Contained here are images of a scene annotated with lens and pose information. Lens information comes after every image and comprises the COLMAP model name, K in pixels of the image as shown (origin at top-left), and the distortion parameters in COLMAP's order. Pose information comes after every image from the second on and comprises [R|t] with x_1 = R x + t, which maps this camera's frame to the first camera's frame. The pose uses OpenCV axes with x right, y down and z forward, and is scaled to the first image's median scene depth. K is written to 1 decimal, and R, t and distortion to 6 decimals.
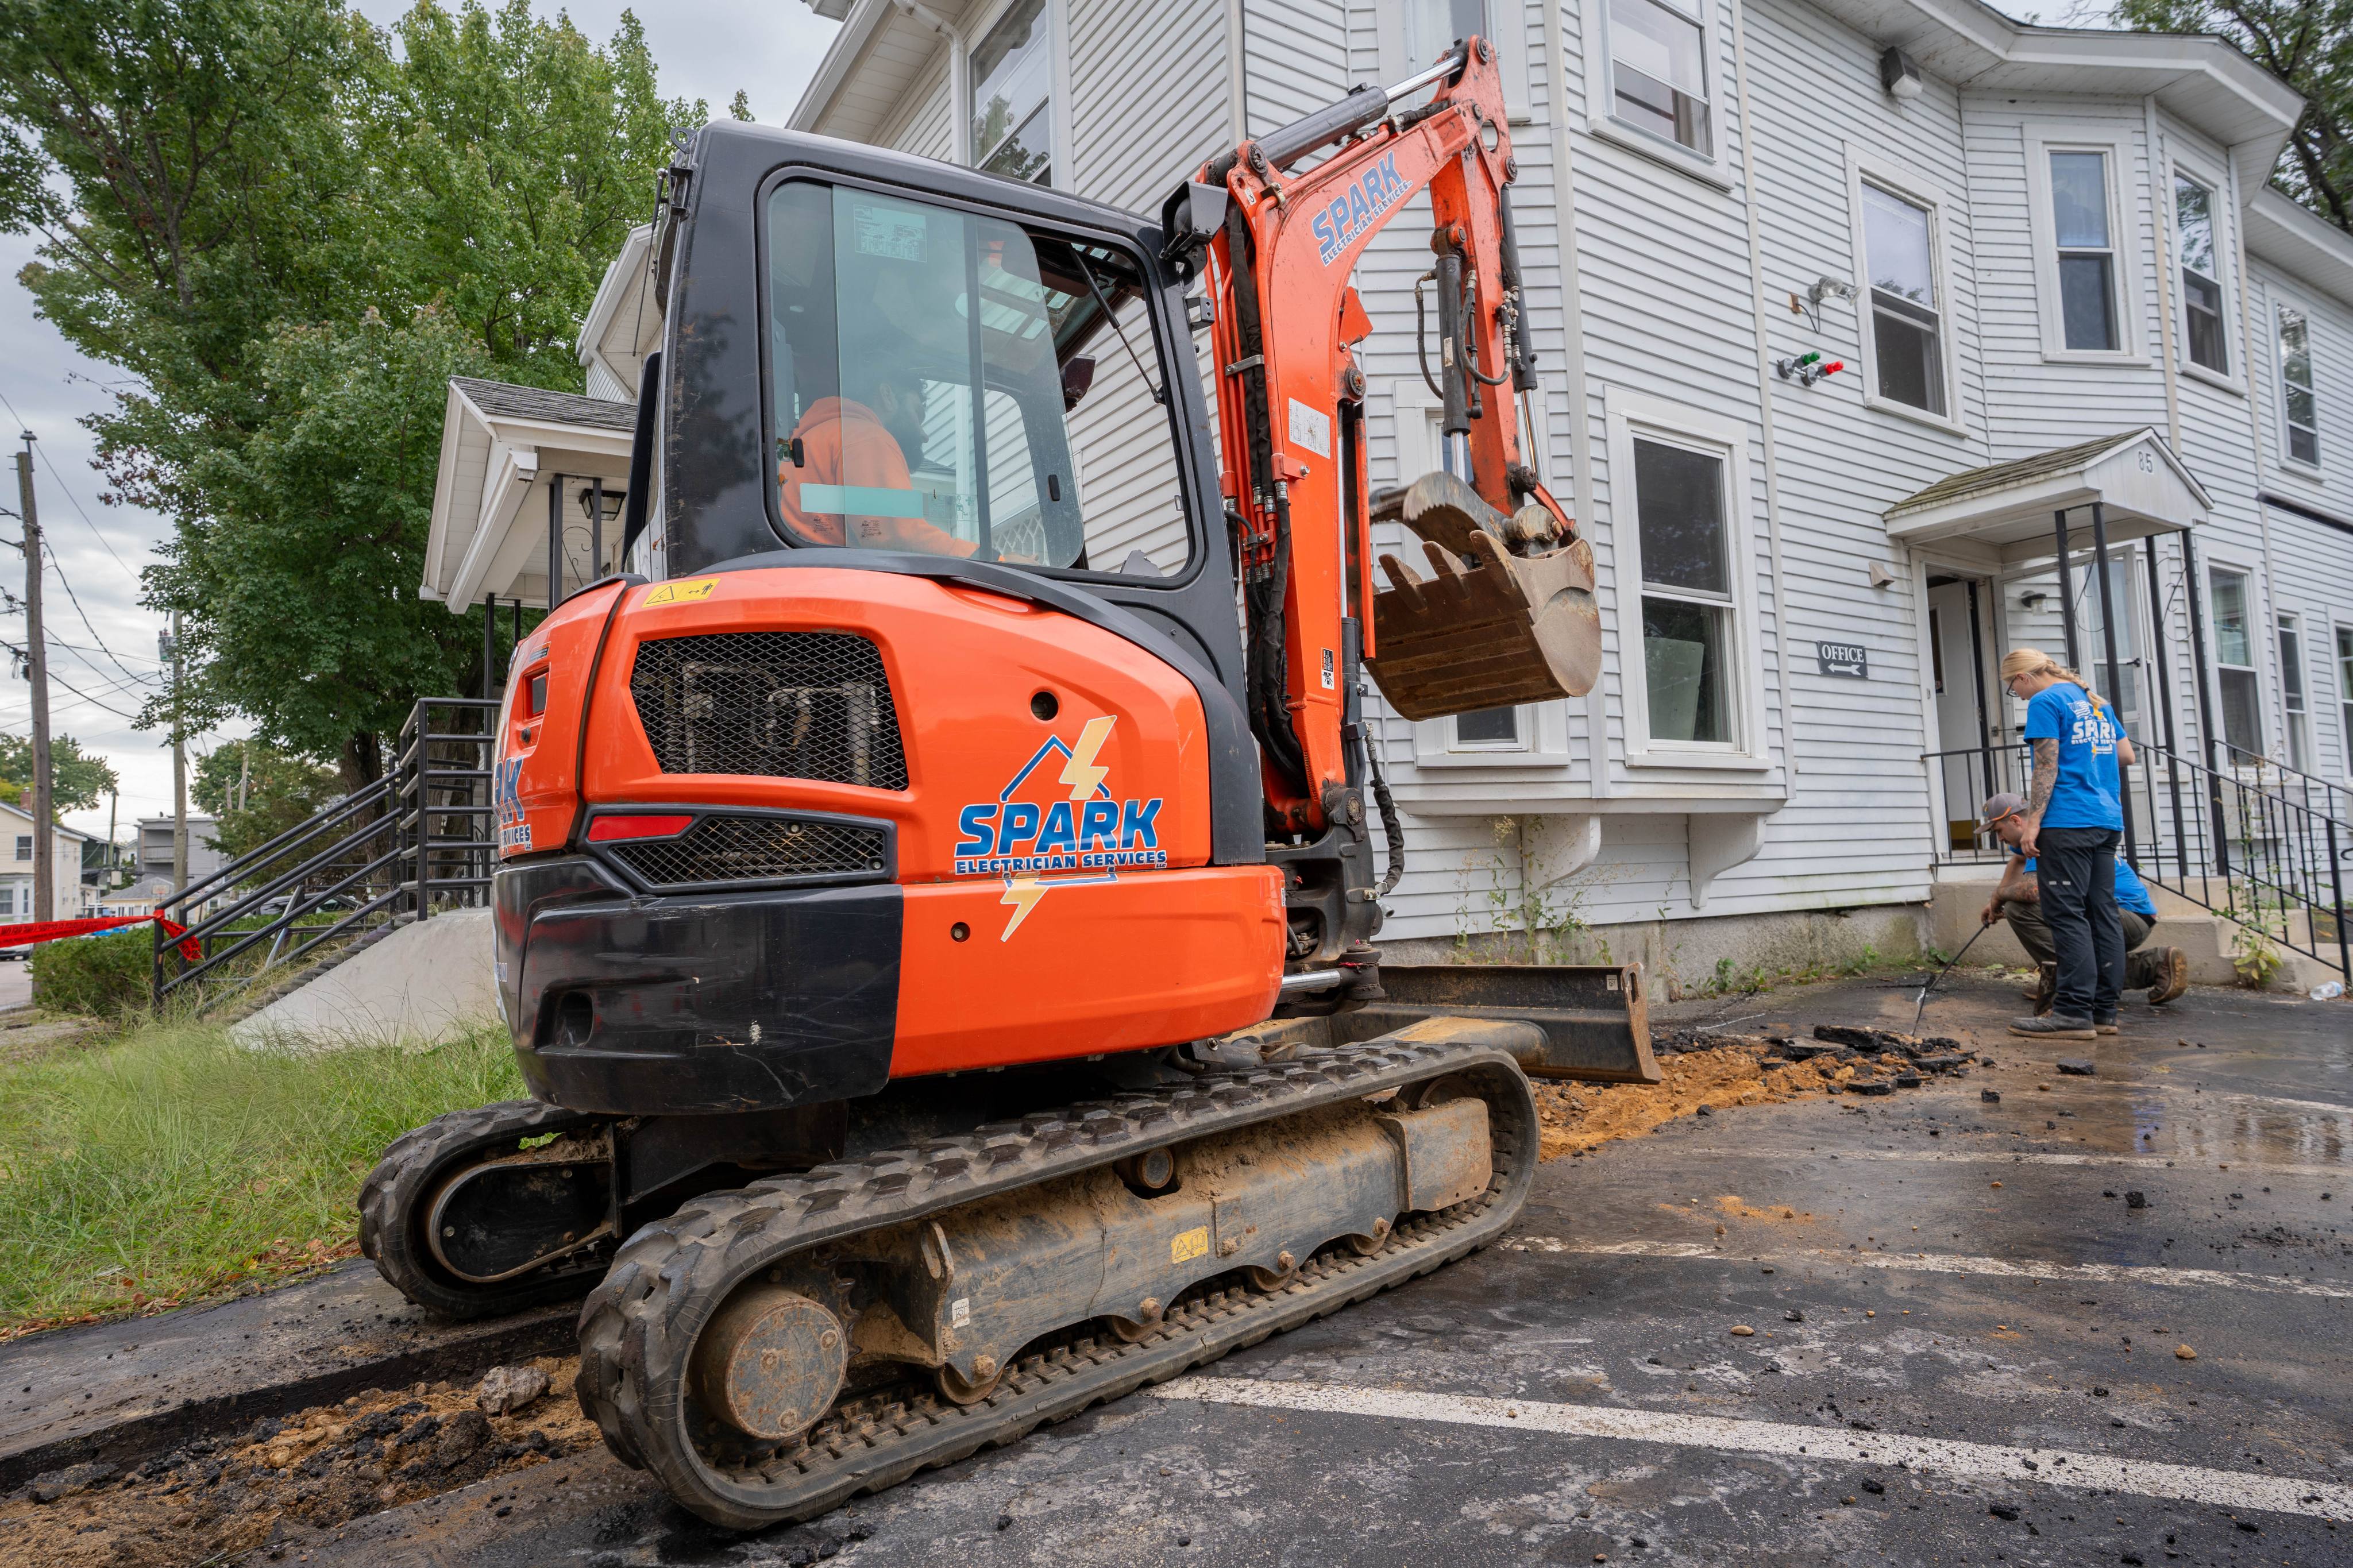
lens RADIAL K [[1370.7, 0, 1188.1], [0, 1370.7, 782.8], [0, 0, 1]] dist [-0.004517, 0.000182]
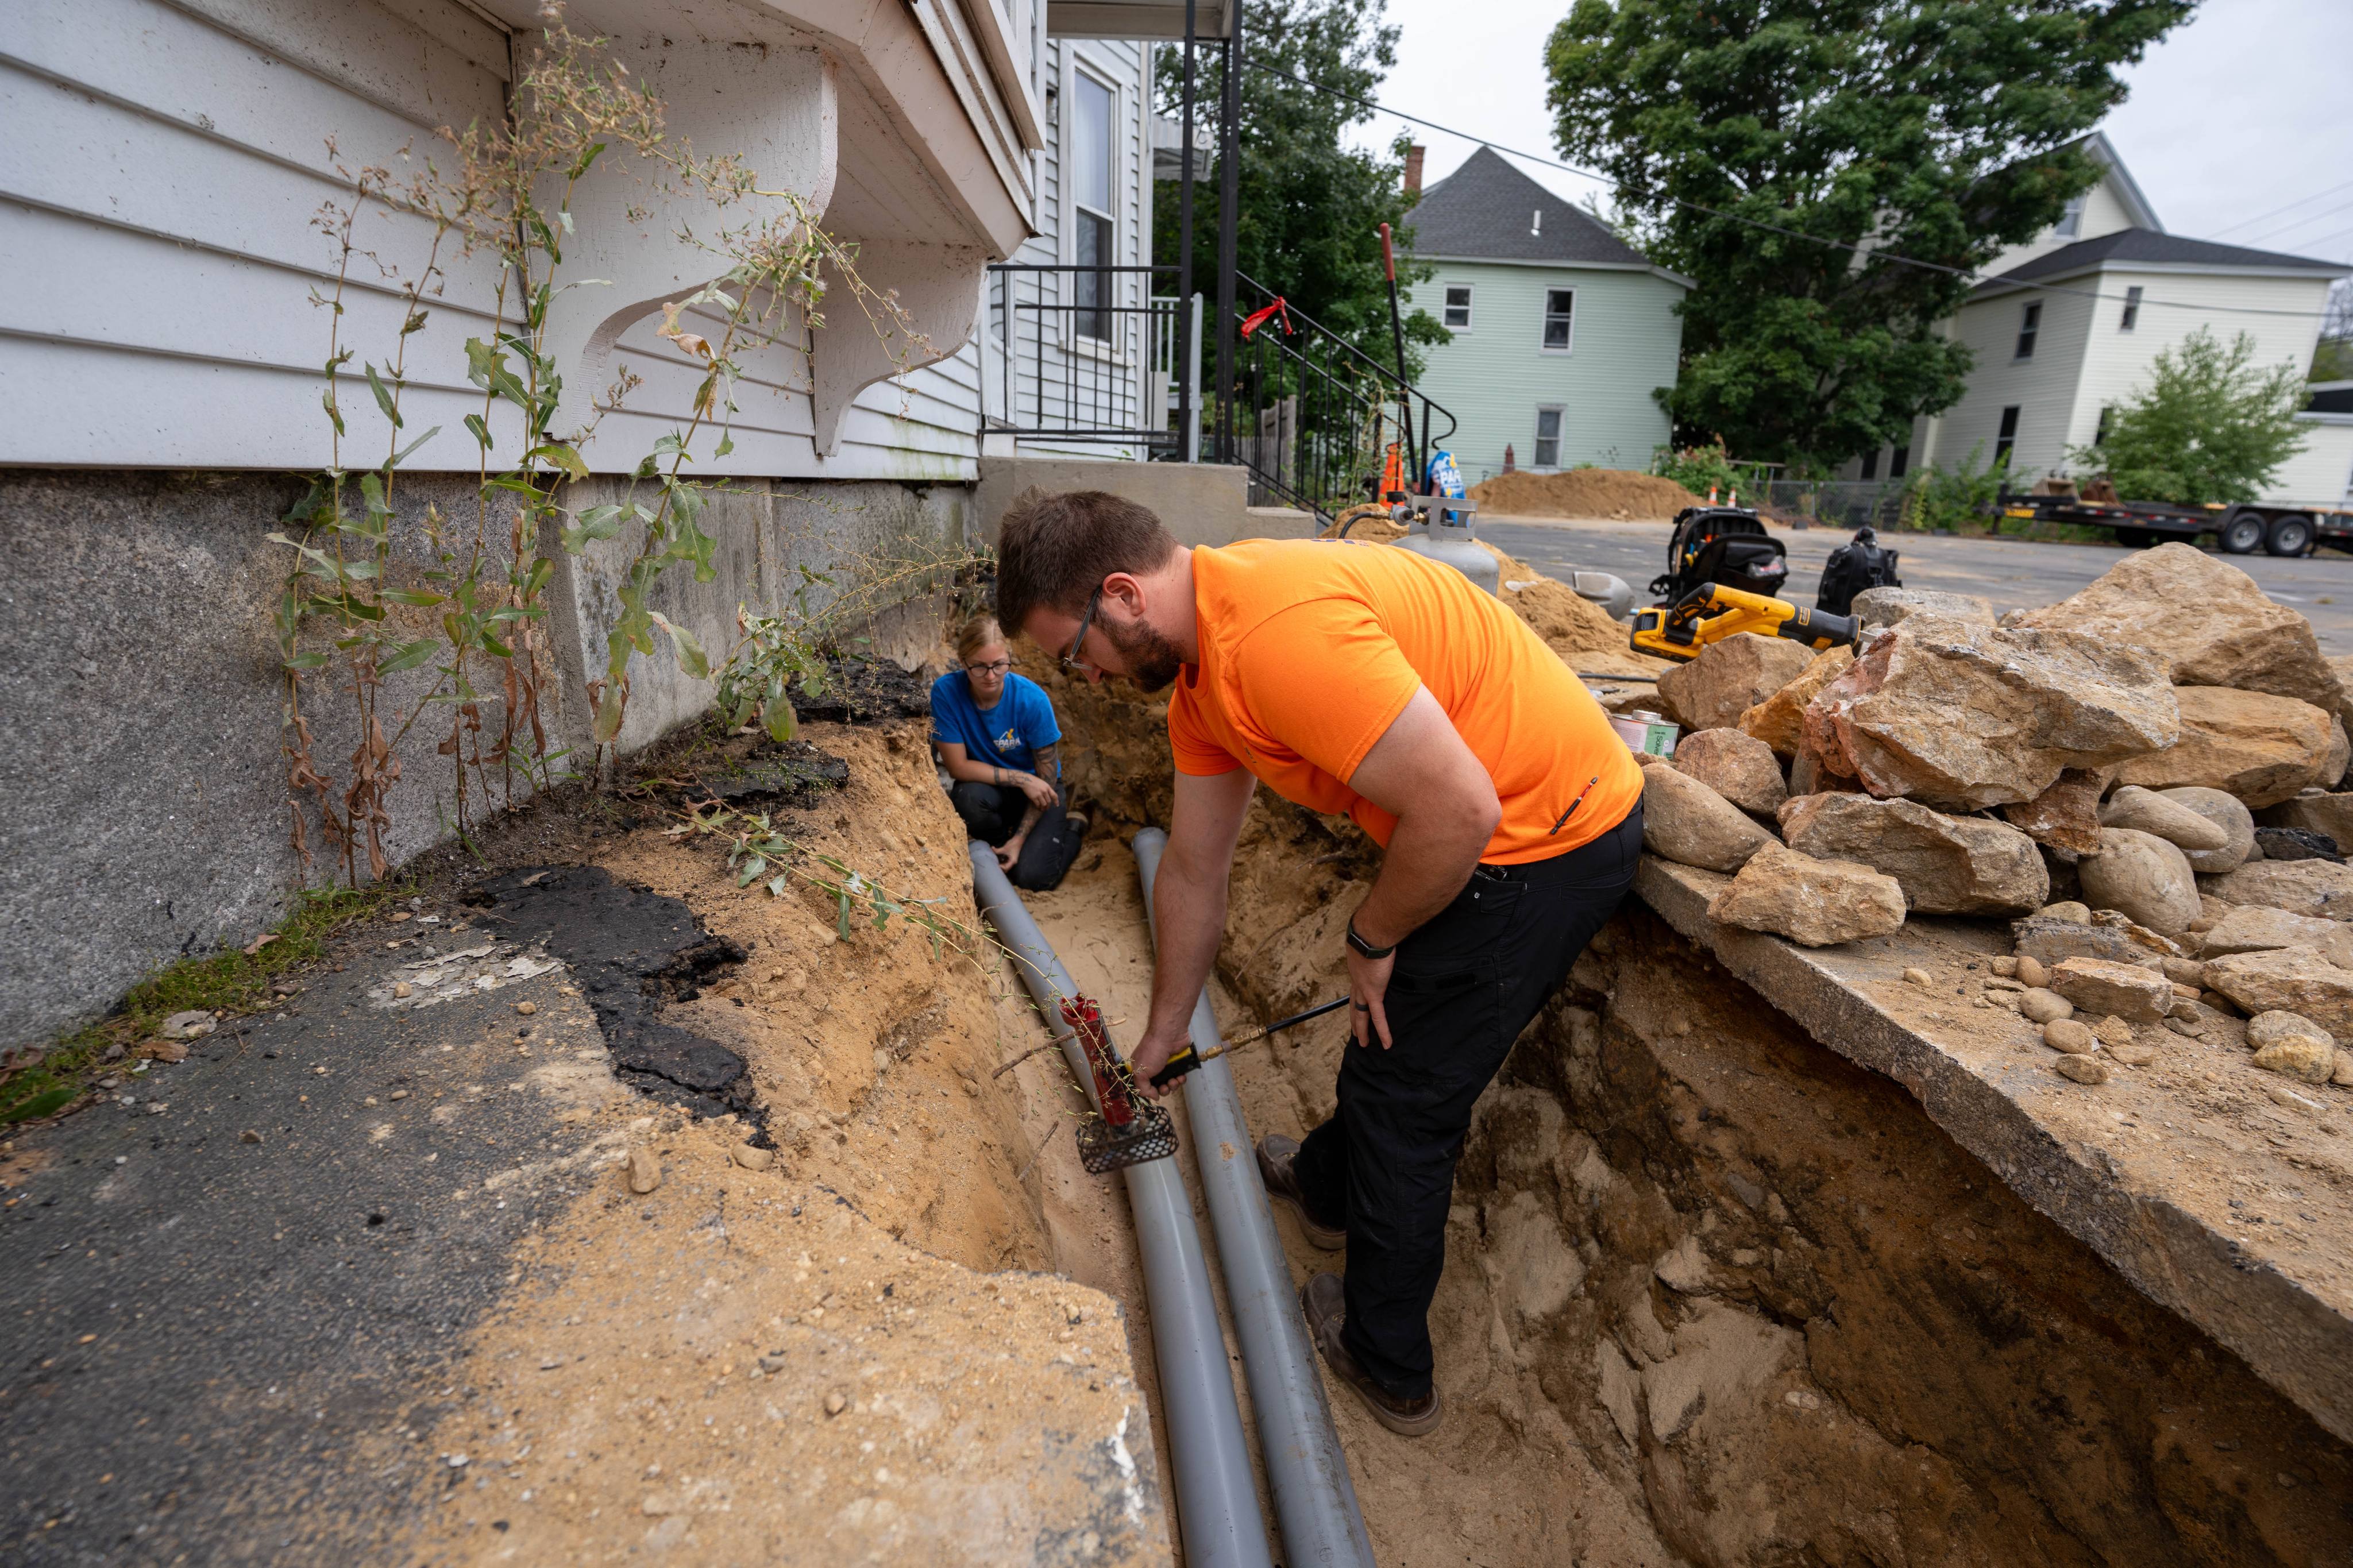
lens RADIAL K [[1146.1, 0, 1167.3], [0, 1146.1, 786.6], [0, 0, 1]] dist [-0.082240, 0.035871]
pose [[0.552169, -0.163179, 0.817607, 0.103934], [-0.103305, 0.959712, 0.261308, 0.087746], [-0.827307, -0.228749, 0.513066, 0.685966]]
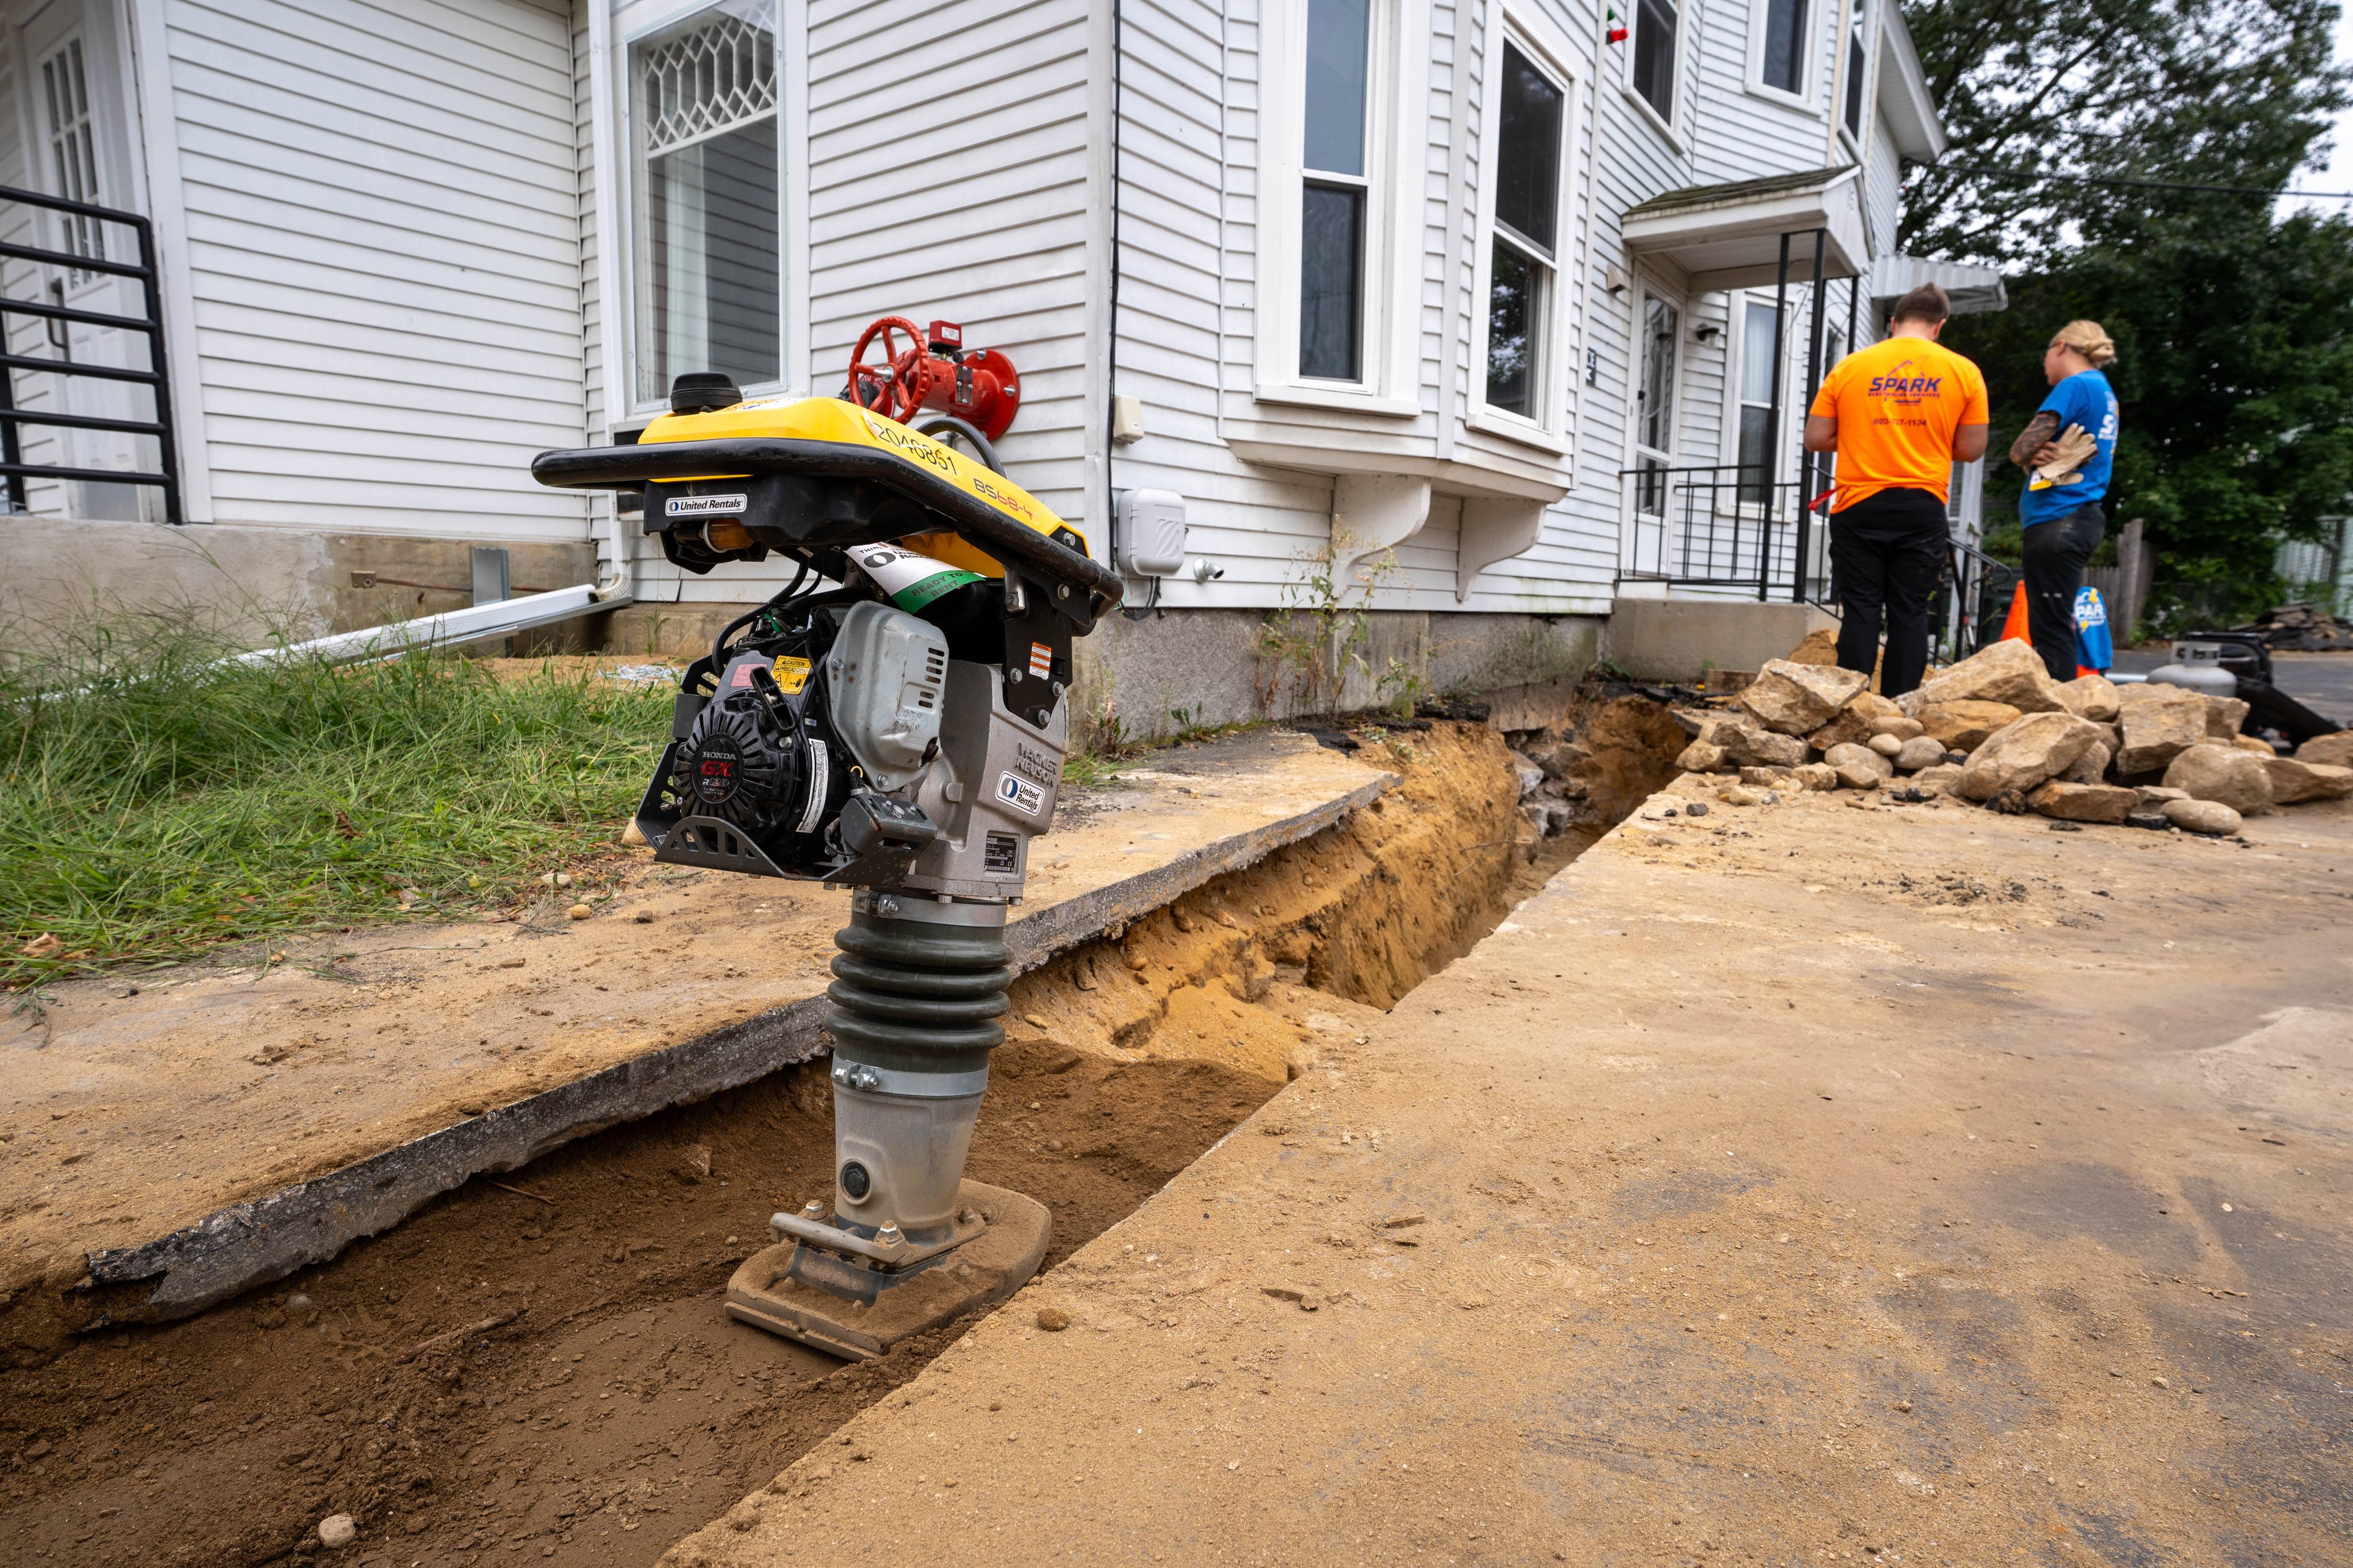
lens RADIAL K [[1322.0, 0, 1174.8], [0, 1322.0, 790.2], [0, 0, 1]] dist [-0.058965, 0.051249]
pose [[0.937928, 0.007704, 0.346746, -0.131263], [-0.079717, 0.977776, 0.193906, 0.059417], [-0.337546, -0.209511, 0.917697, 0.203458]]
